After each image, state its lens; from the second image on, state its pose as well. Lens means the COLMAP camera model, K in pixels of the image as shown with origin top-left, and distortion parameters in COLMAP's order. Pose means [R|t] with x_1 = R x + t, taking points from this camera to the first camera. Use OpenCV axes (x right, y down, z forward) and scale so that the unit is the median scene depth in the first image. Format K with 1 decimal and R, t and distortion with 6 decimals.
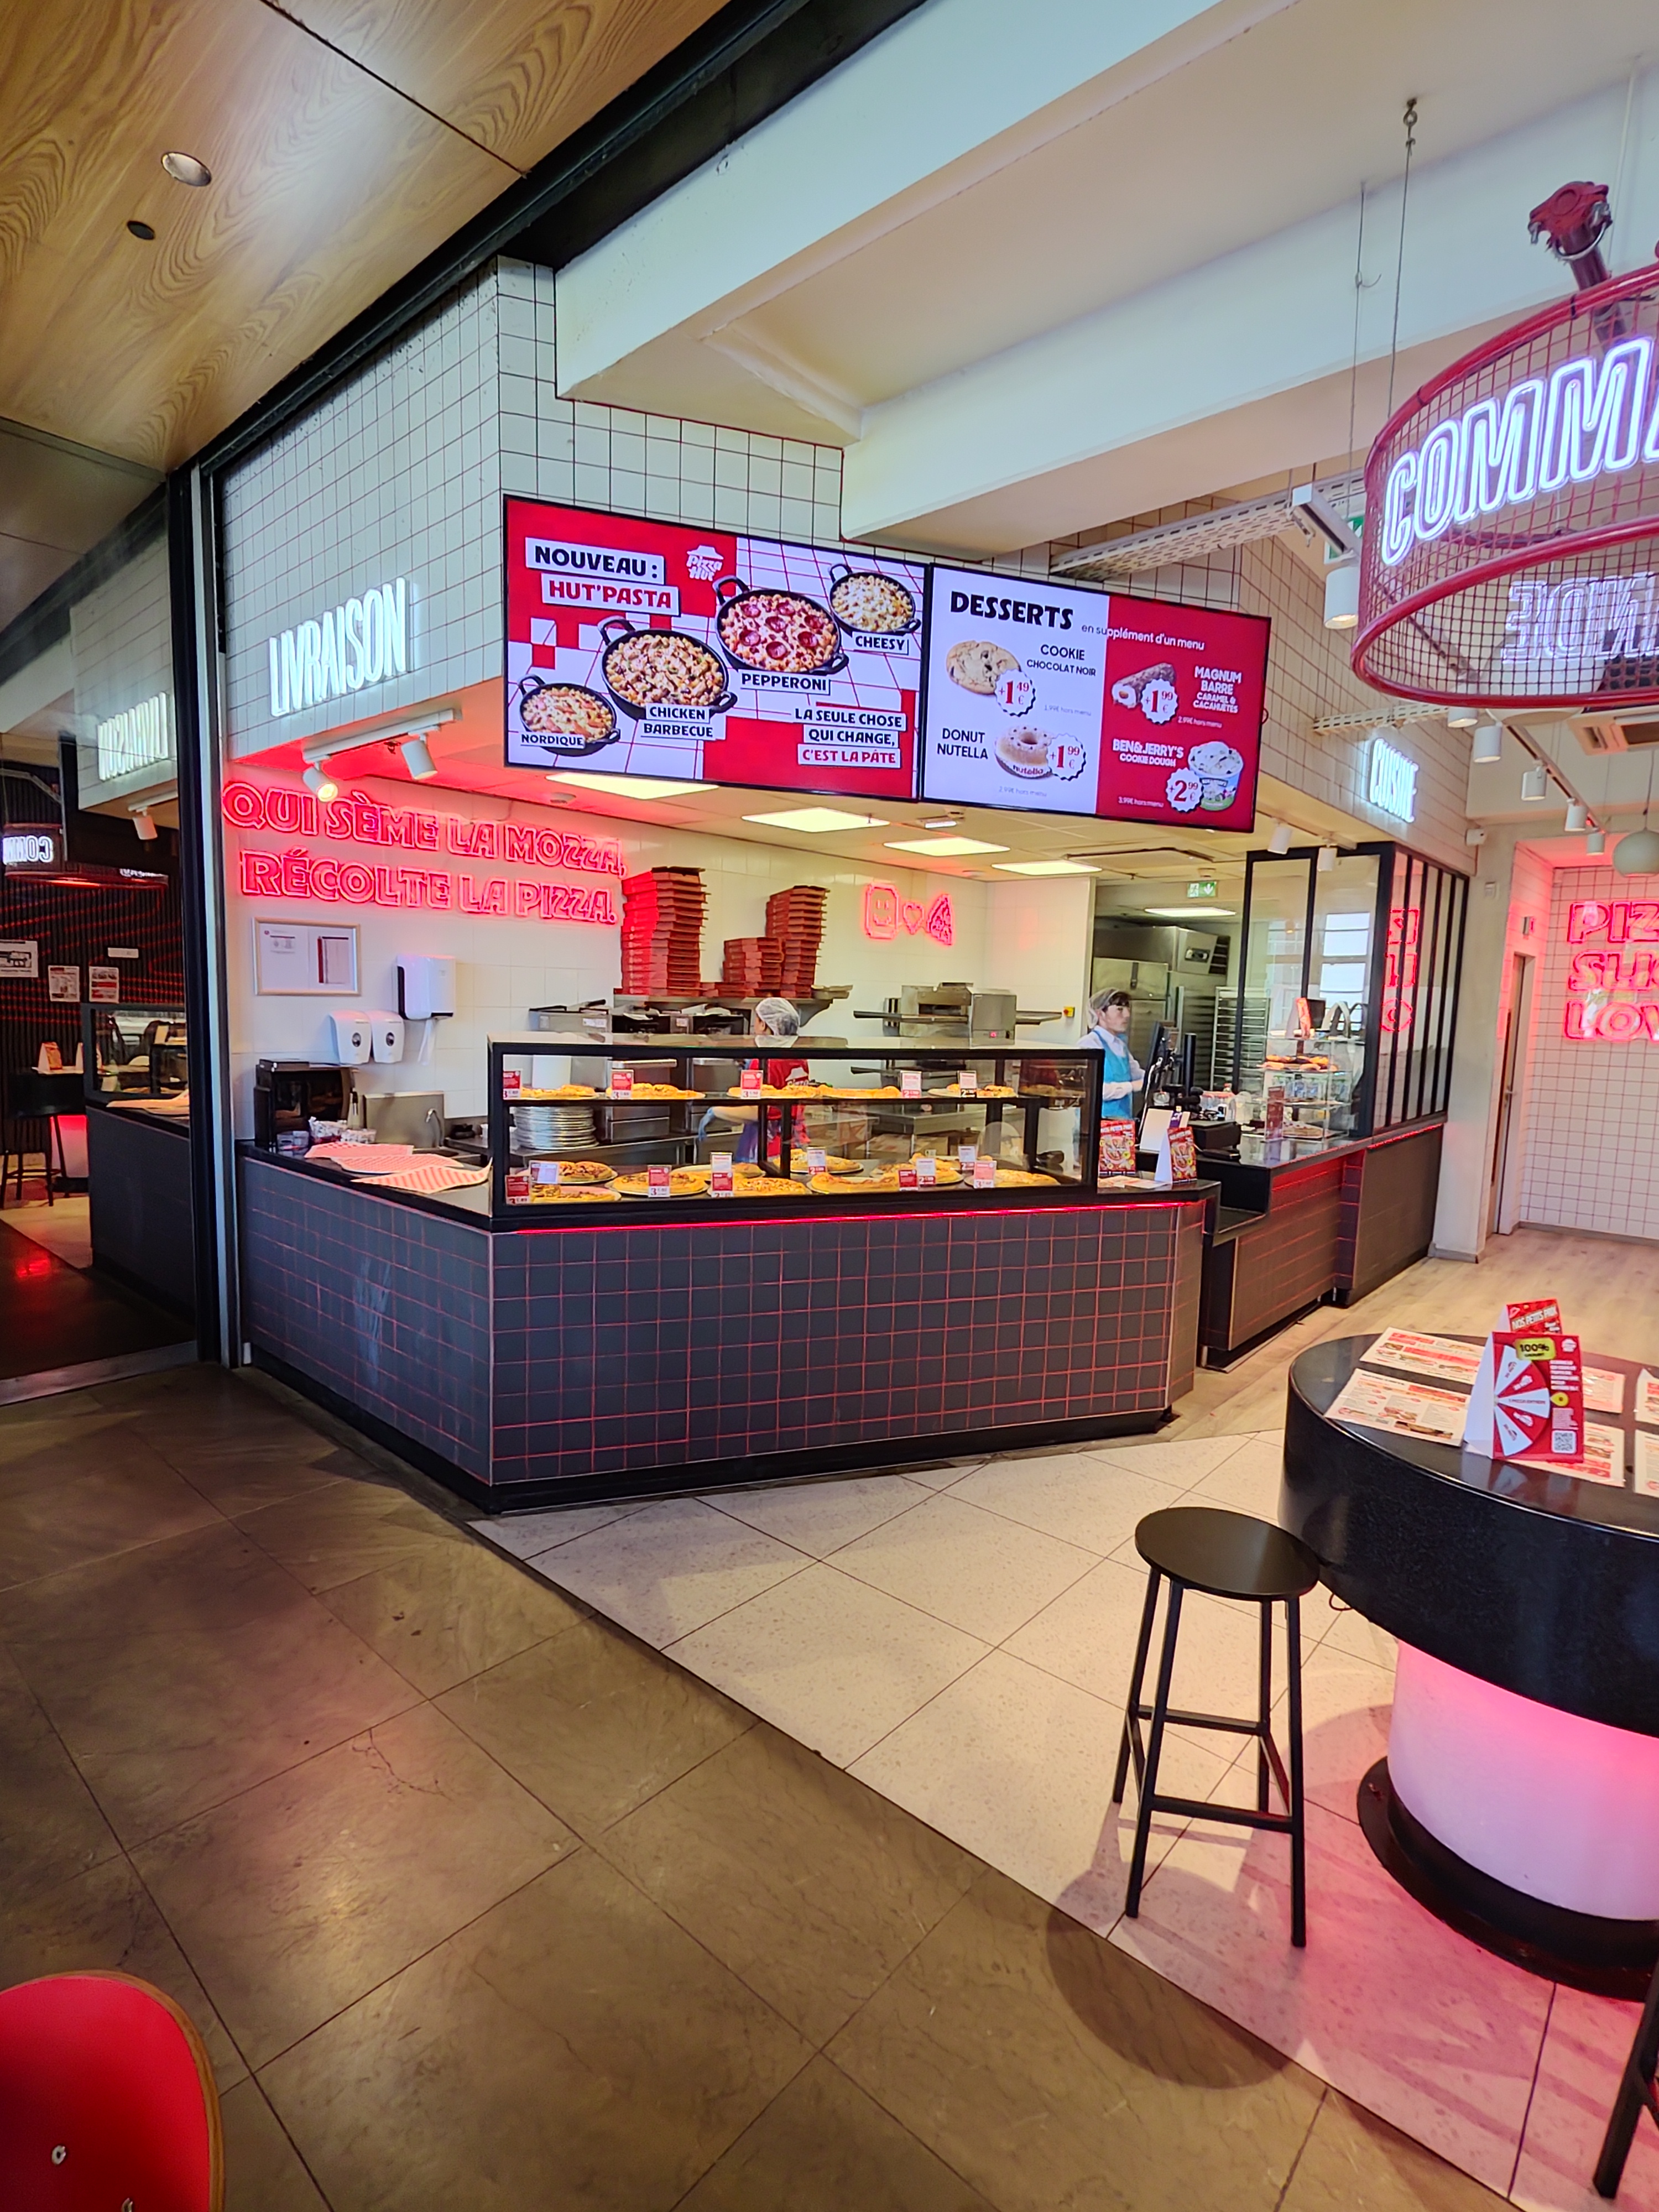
lens RADIAL K [[1071.2, 0, 822.0], [0, 1071.2, 1111.1], [0, 0, 1]] dist [0.001857, 0.001793]
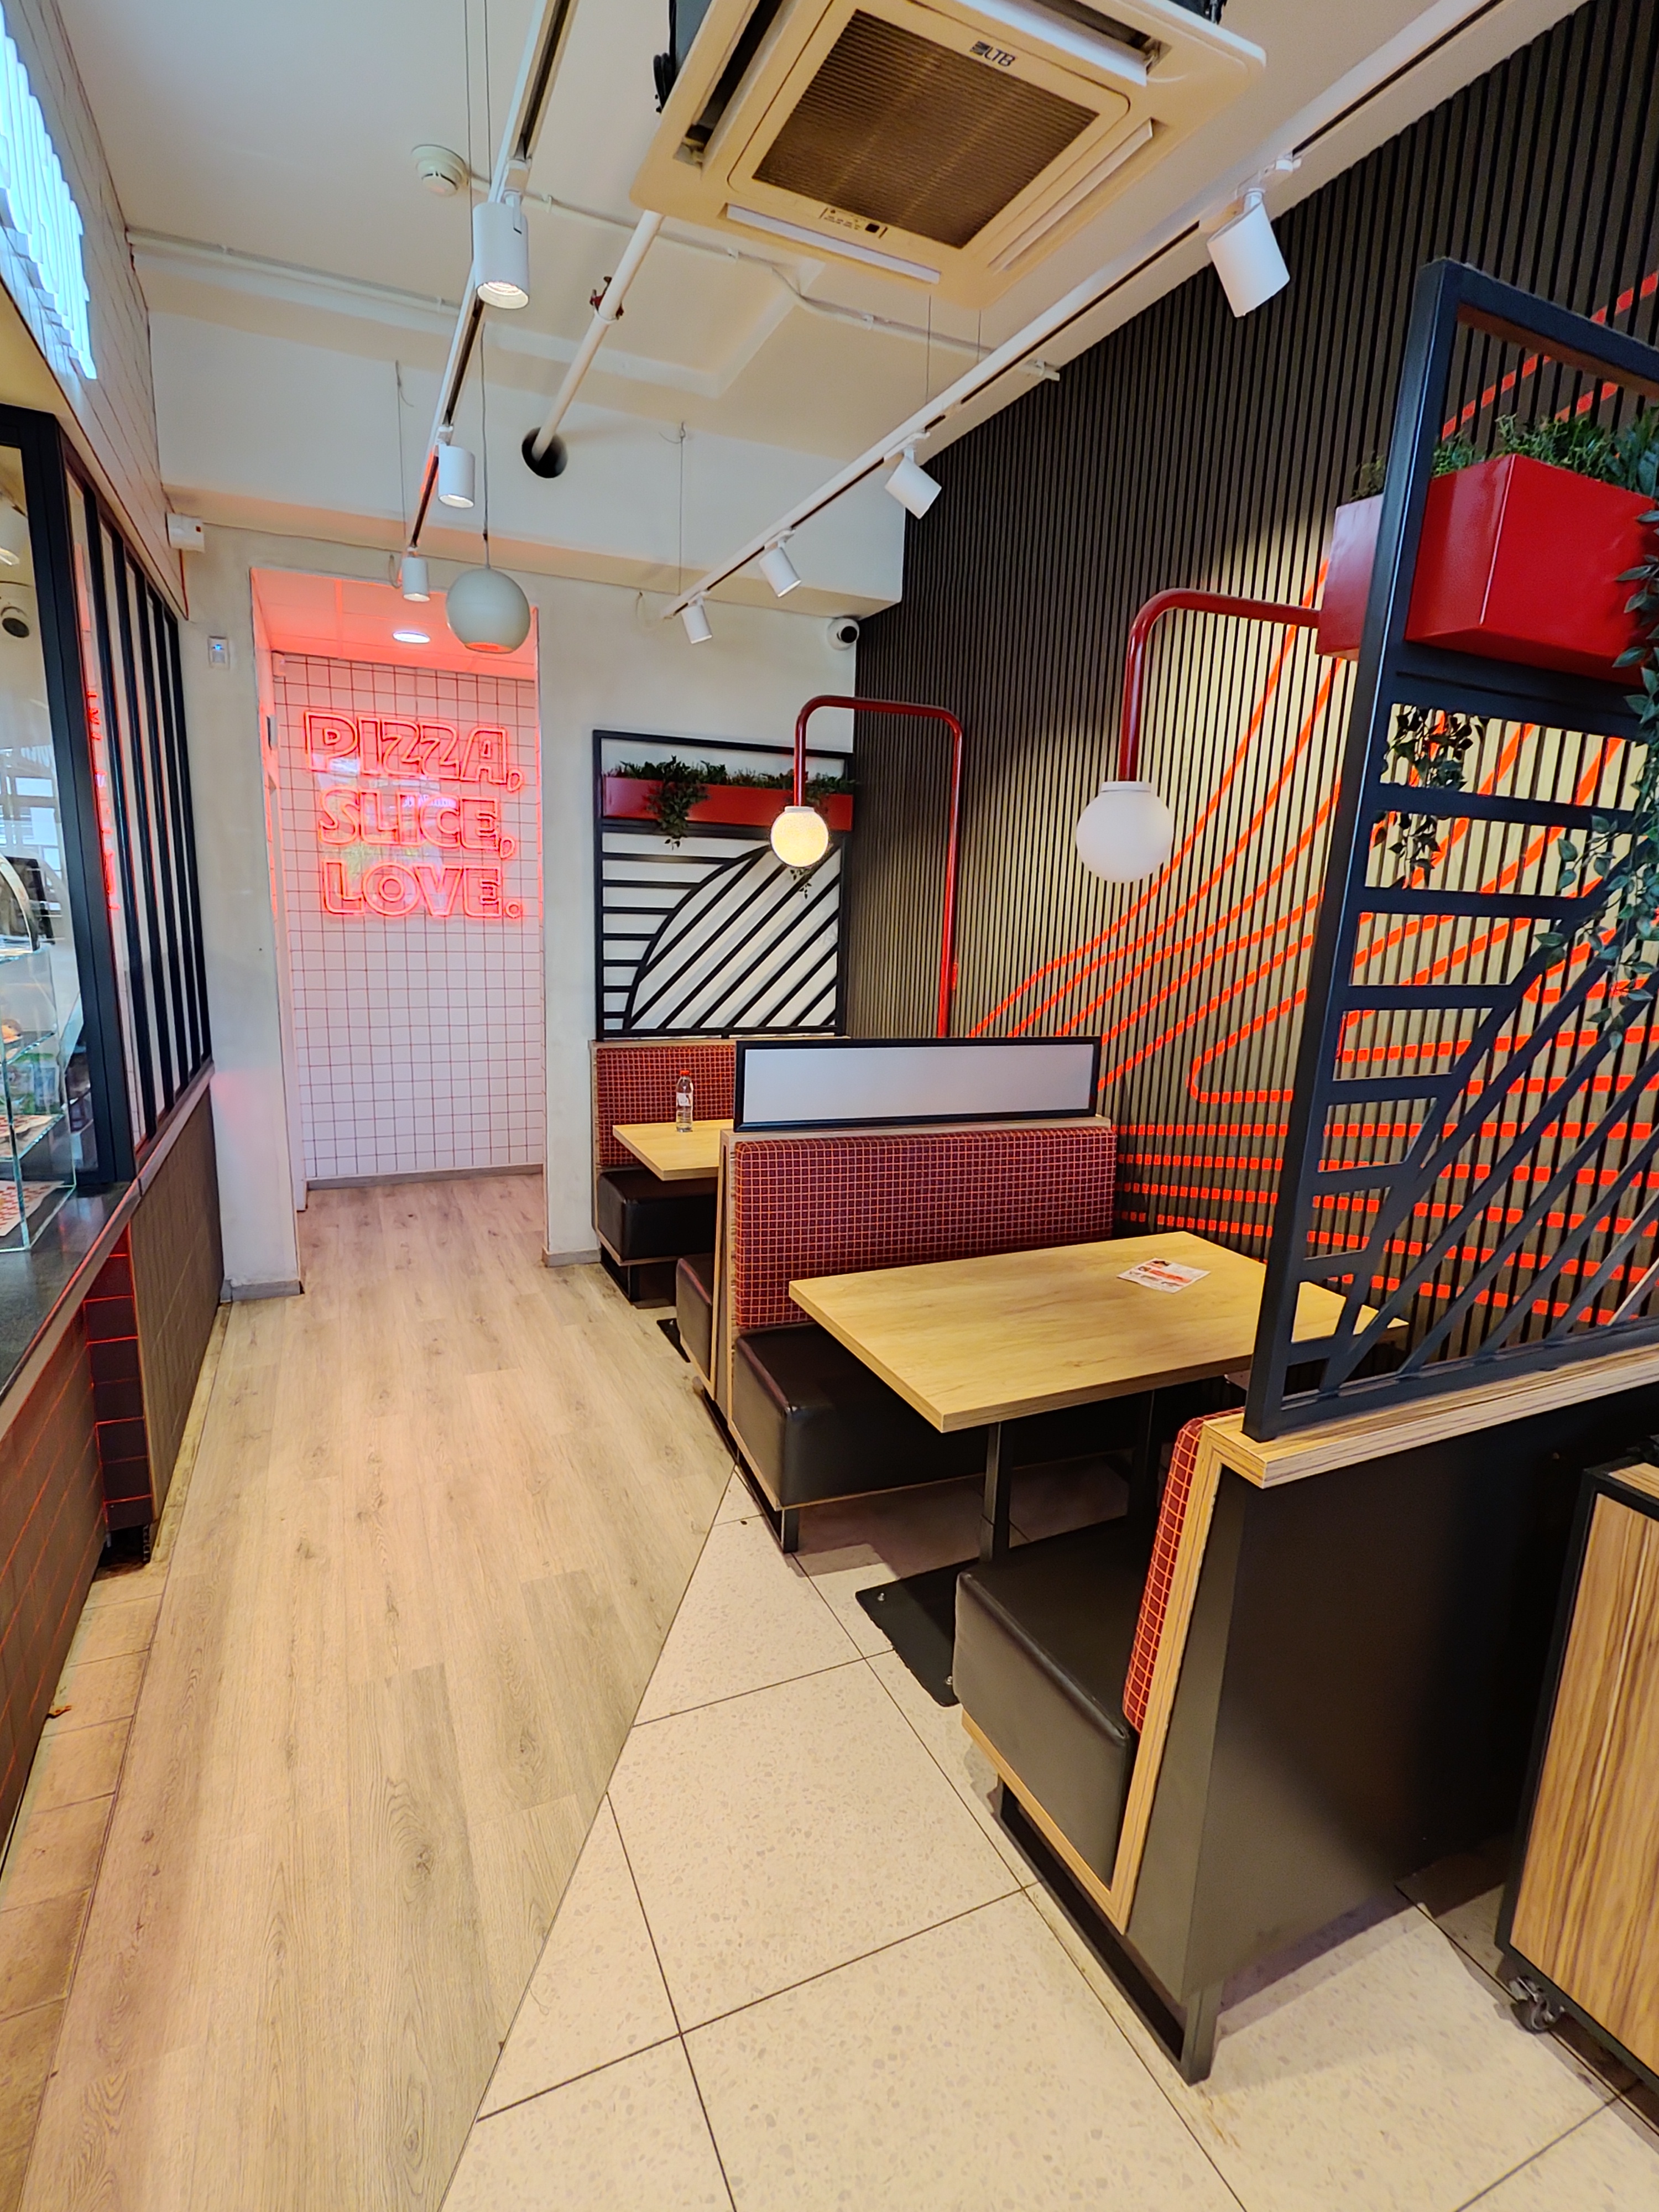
lens RADIAL K [[1071.2, 0, 827.9], [0, 1071.2, 1113.7], [0, 0, 1]] dist [0.001857, 0.001793]
pose [[0.406566, -0.195603, 0.892437, 0.194299], [0.077975, 0.980677, 0.179420, -0.043232], [-0.910288, -0.003359, 0.413963, 0.447465]]
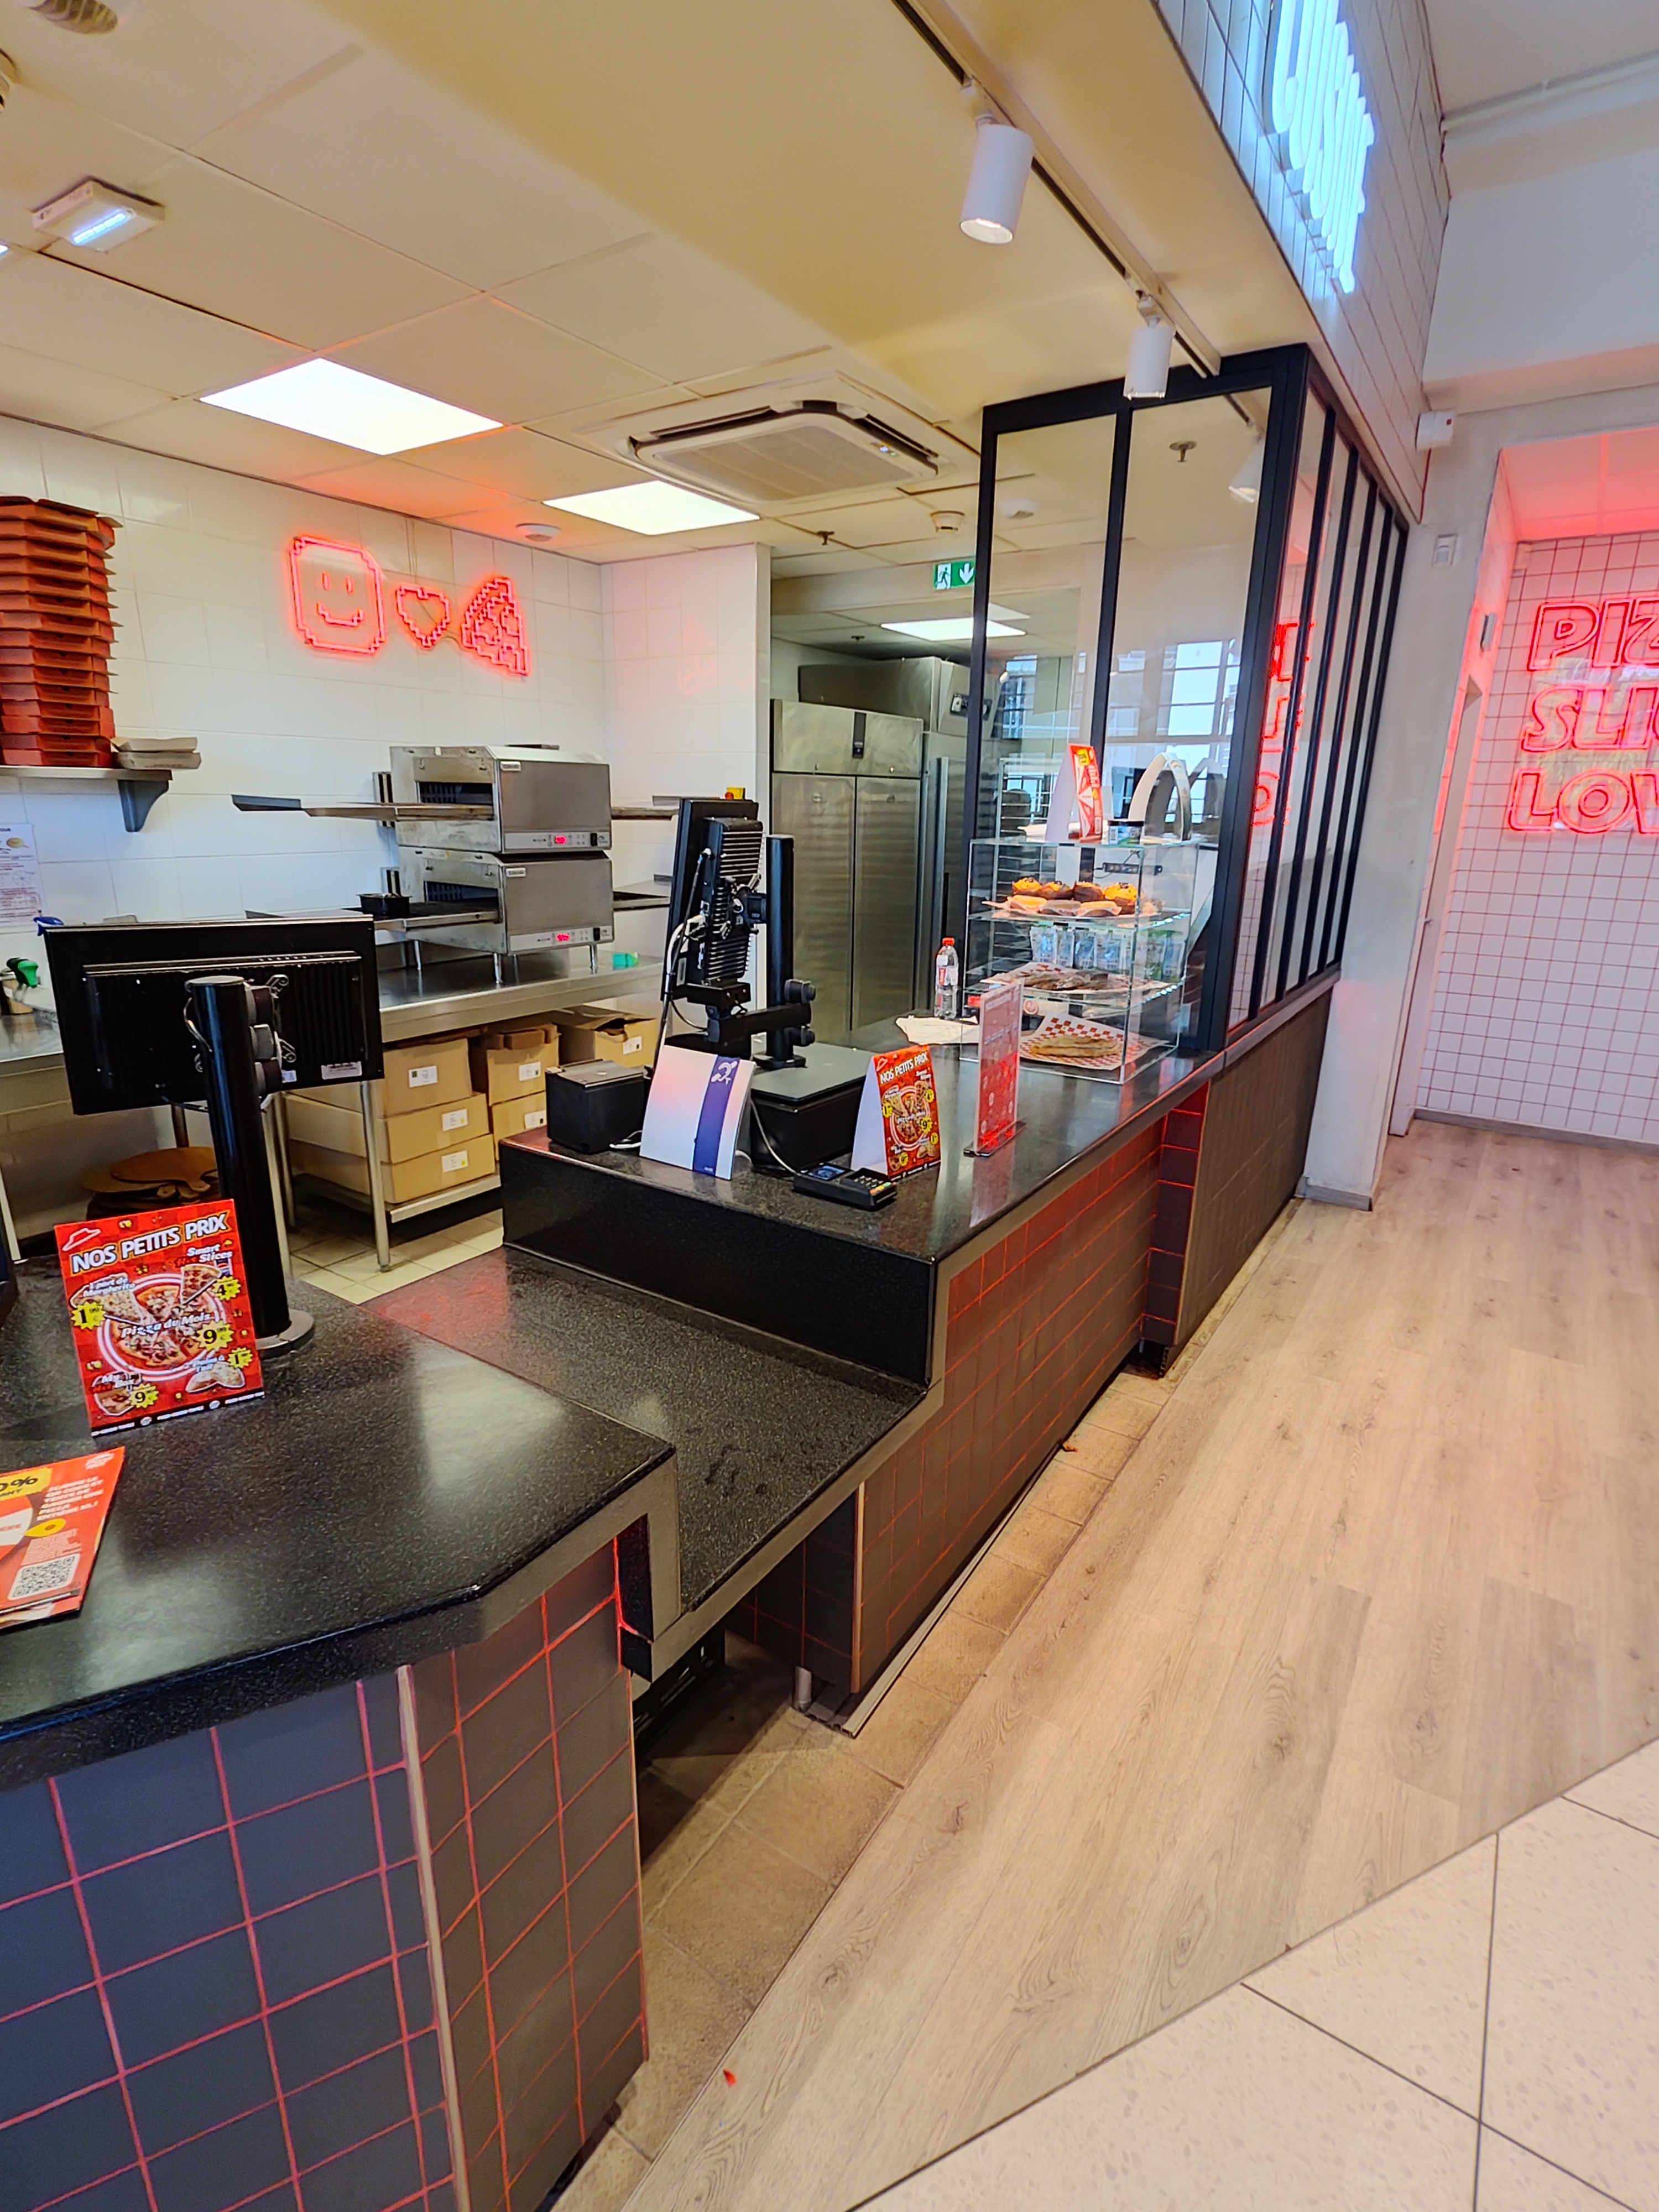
lens RADIAL K [[1071.2, 0, 827.6], [0, 1071.2, 1114.2], [0, 0, 1]] dist [0.001857, 0.001793]
pose [[0.990111, -0.049679, 0.131194, 0.212670], [0.025162, 0.982921, 0.182302, -0.030767], [-0.138010, -0.177198, 0.974451, 0.430225]]
